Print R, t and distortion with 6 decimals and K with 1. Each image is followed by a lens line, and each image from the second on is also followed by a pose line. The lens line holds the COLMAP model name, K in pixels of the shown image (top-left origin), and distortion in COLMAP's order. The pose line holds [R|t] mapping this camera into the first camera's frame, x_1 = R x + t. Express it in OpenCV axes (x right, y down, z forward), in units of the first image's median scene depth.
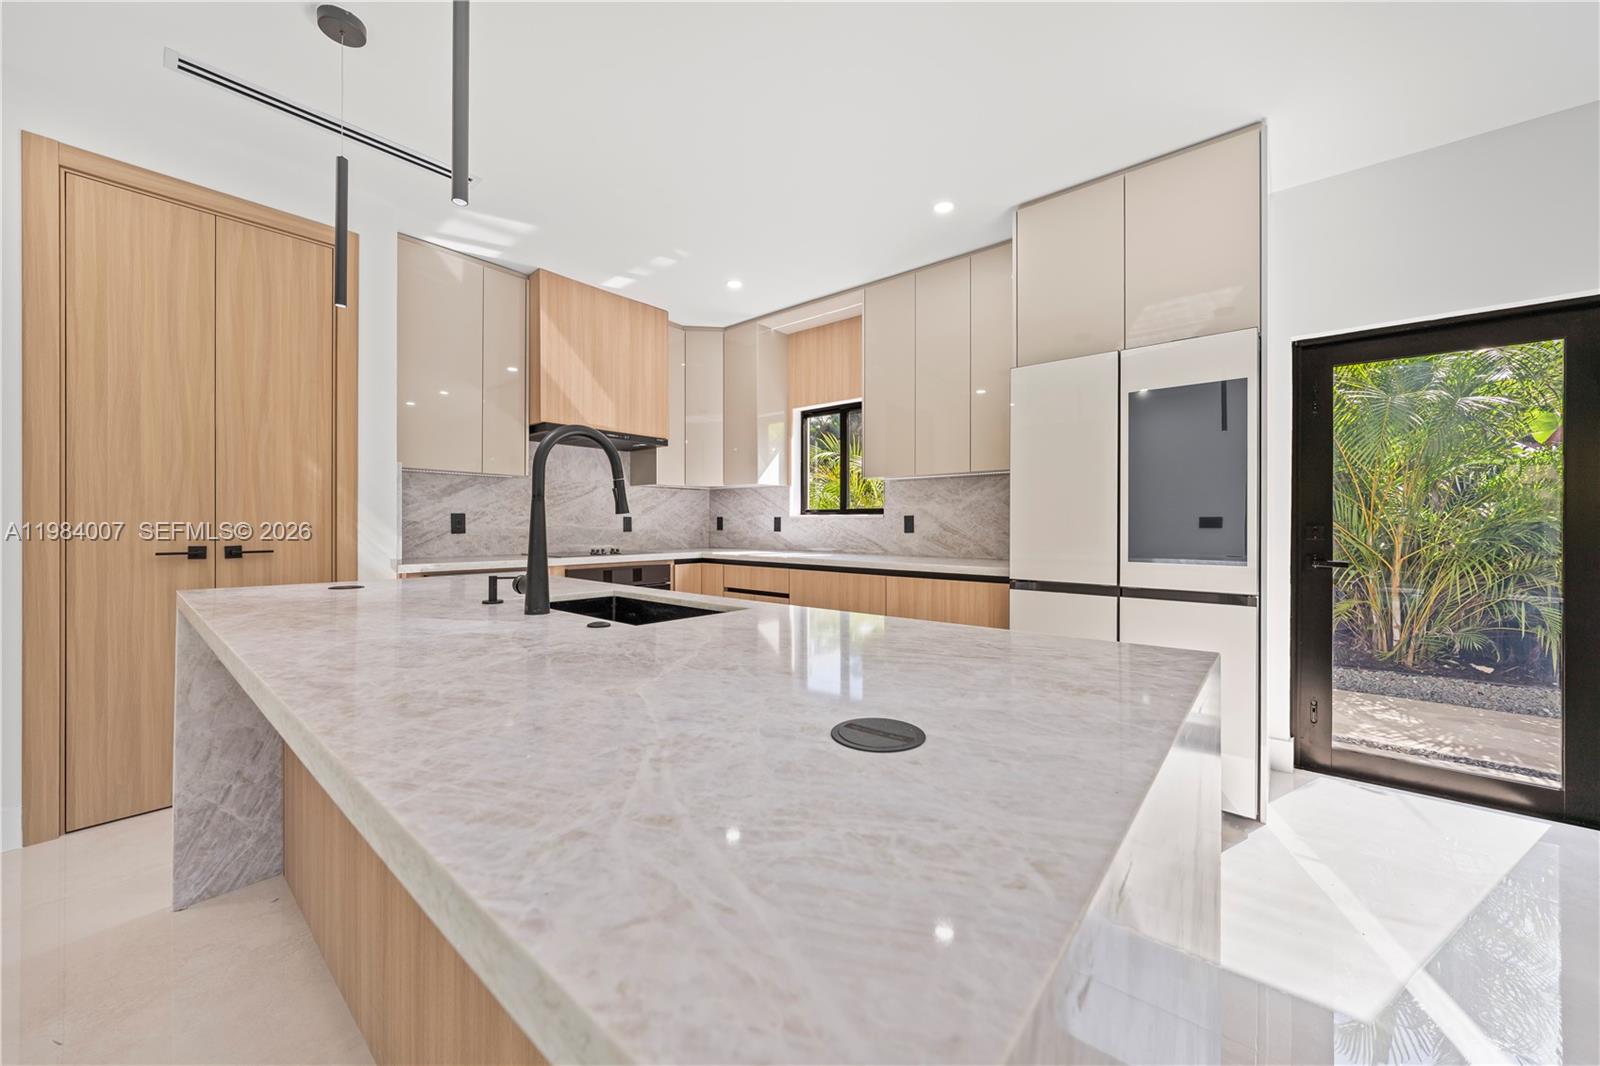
lens RADIAL K [[584.2, 0, 799.5], [0, 584.2, 527.9], [0, 0, 1]] dist [-0.000612, -0.000108]
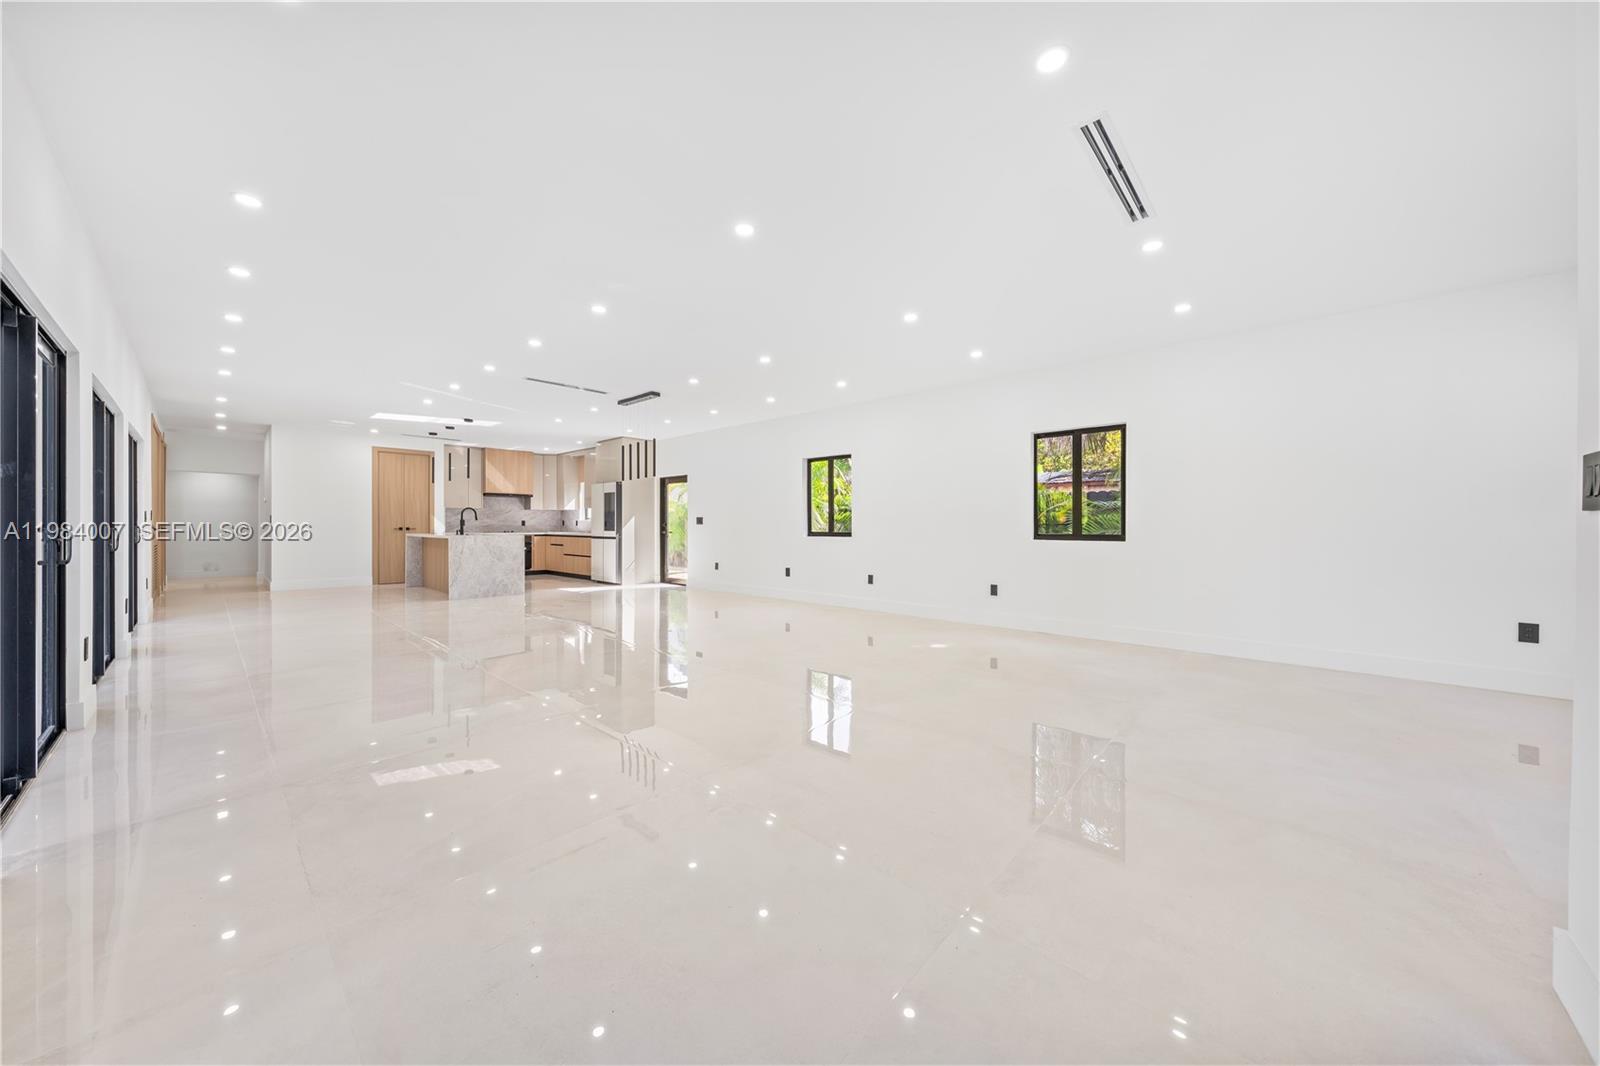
lens RADIAL K [[546.5, 0, 800.0], [0, 546.5, 533.0], [0, 0, 1]] dist [-0.000407, -0.000009]
pose [[0.999231, 0.000063, -0.039207, 1.409165], [0.000190, 0.999979, 0.006468, 0.030205], [0.039207, -0.006471, 0.999210, -1.966076]]
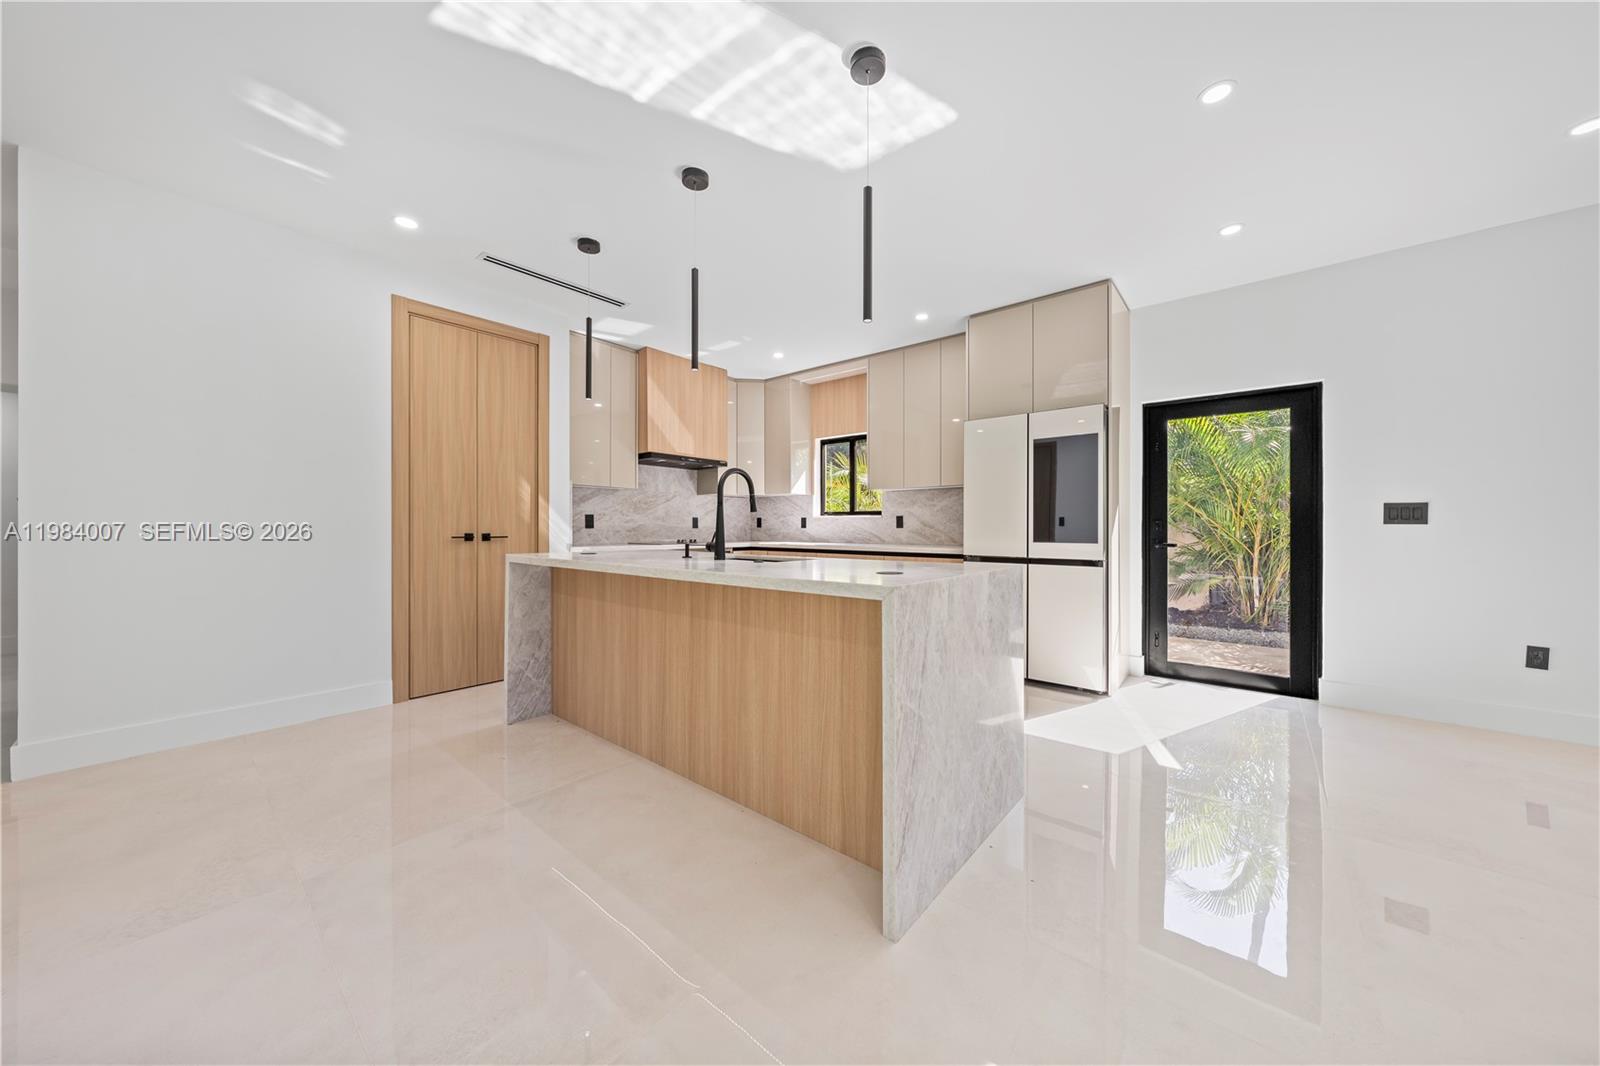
lens RADIAL K [[538.2, 0, 800.0], [0, 538.2, 533.0], [0, 0, 1]] dist [-0.000581, -0.000039]
pose [[0.999996, -0.001005, 0.002604, -0.061483], [0.000994, 0.999991, 0.004228, 0.015518], [-0.002608, -0.004226, 0.999988, -0.325134]]
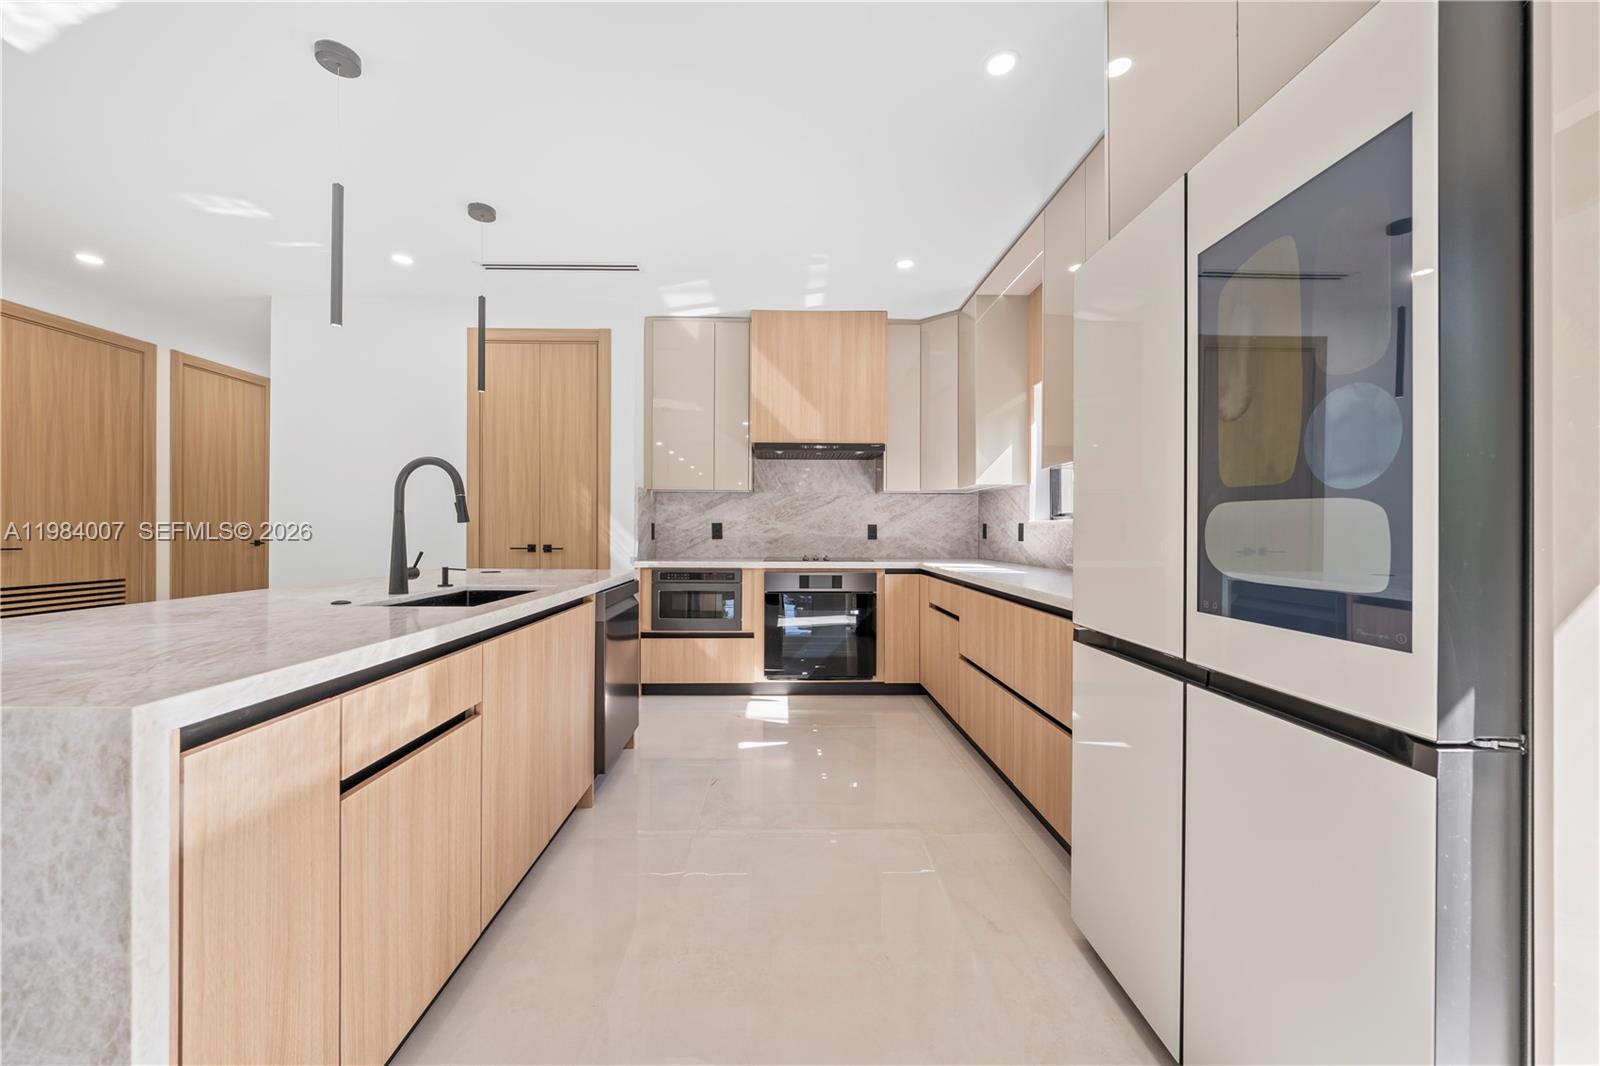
lens RADIAL K [[581.8, 0, 800.0], [0, 581.8, 533.0], [0, 0, 1]] dist [-0.008968, -0.000083]
pose [[0.666778, 0.002165, -0.745253, 0.443927], [-0.006364, 0.999976, -0.002789, -0.001038], [0.745229, 0.006603, 0.666776, 0.287803]]
